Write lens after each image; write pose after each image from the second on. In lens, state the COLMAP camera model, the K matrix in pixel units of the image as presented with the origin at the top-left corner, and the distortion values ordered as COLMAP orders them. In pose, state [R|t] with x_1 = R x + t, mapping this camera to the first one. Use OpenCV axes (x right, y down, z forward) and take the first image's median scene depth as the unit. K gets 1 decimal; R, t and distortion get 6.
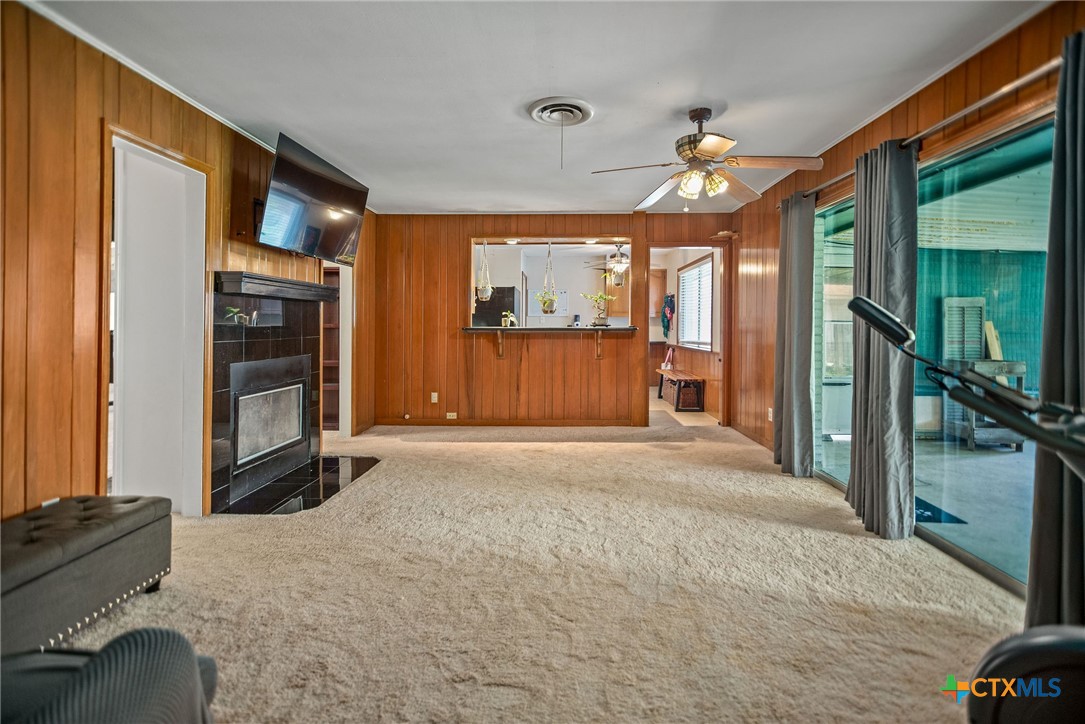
lens RADIAL K [[506.3, 0, 546.7], [0, 506.3, 323.8], [0, 0, 1]] dist [0.015370, 0.000184]
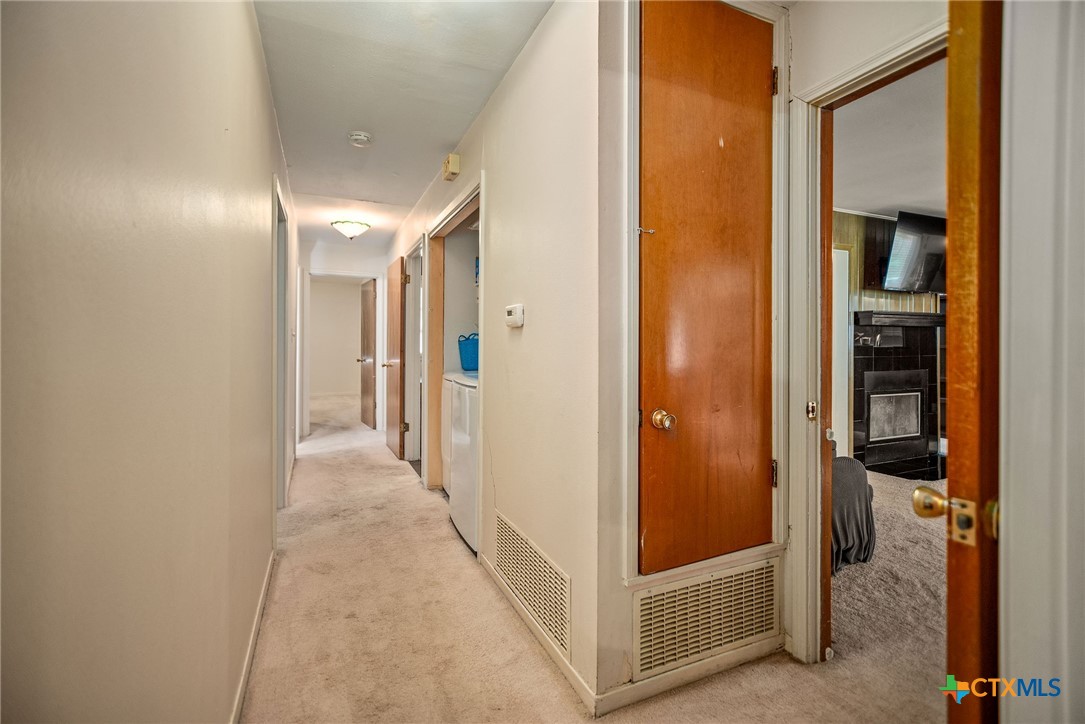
lens RADIAL K [[484.2, 0, 541.0], [0, 484.2, 341.2], [0, 0, 1]] dist [-0.000027, -0.000007]
pose [[0.432227, -0.009368, -0.901716, 0.228965], [0.001741, 0.999953, -0.009554, 0.000117], [0.901763, 0.002560, 0.432222, -0.429145]]
